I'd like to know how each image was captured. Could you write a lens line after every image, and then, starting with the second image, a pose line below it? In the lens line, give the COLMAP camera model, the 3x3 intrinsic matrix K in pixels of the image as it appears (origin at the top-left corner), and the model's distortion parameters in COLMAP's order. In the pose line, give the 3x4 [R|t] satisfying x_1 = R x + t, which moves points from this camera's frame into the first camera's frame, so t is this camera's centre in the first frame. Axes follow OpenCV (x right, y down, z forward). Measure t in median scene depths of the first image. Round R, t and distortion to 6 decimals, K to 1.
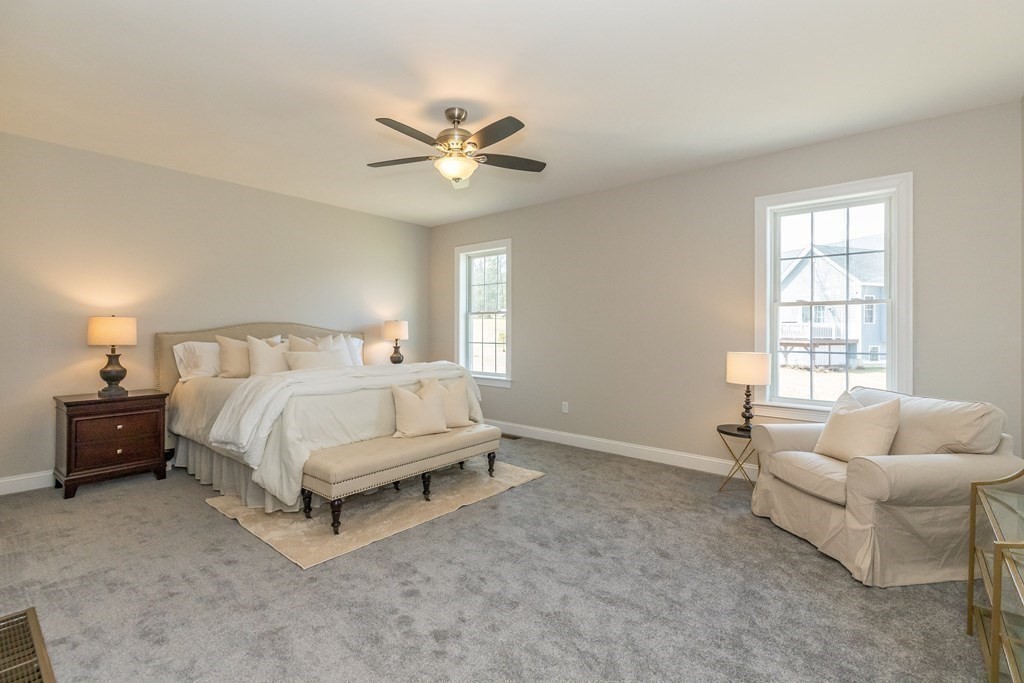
lens RADIAL K [[467.9, 0, 518.0], [0, 467.9, 339.4], [0, 0, 1]] dist [-0.001618, -0.000041]
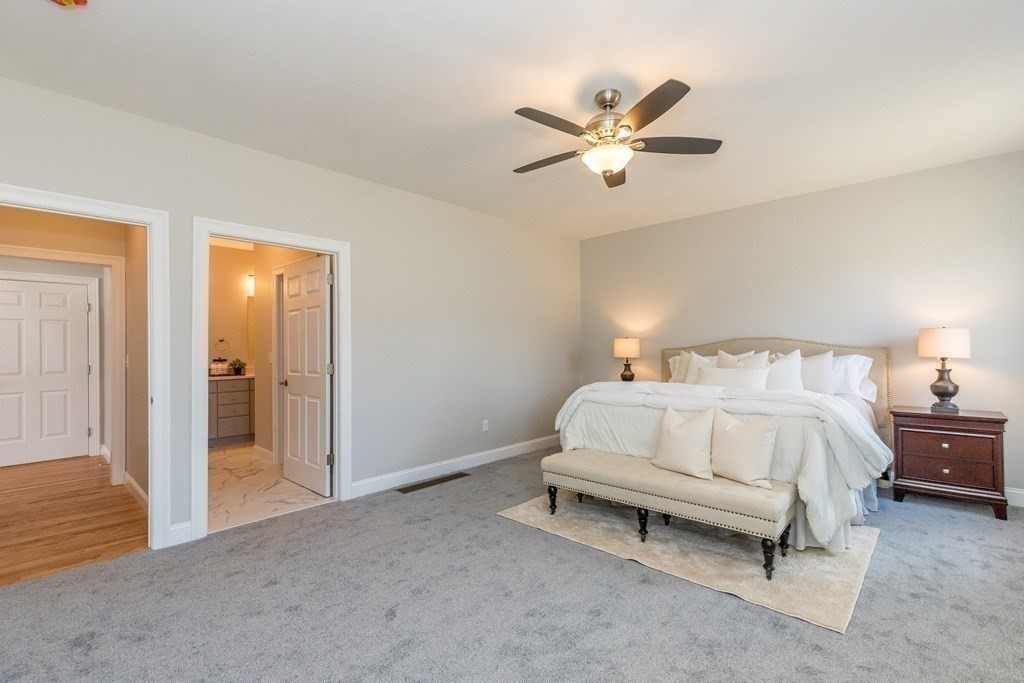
lens RADIAL K [[467.9, 0, 516.9], [0, 467.9, 344.8], [0, 0, 1]] dist [-0.001618, -0.000041]
pose [[-0.077941, -0.009214, -0.996915, 0.449017], [-0.008030, 0.999931, -0.008614, -0.008467], [0.996926, 0.007334, -0.078009, 0.534845]]
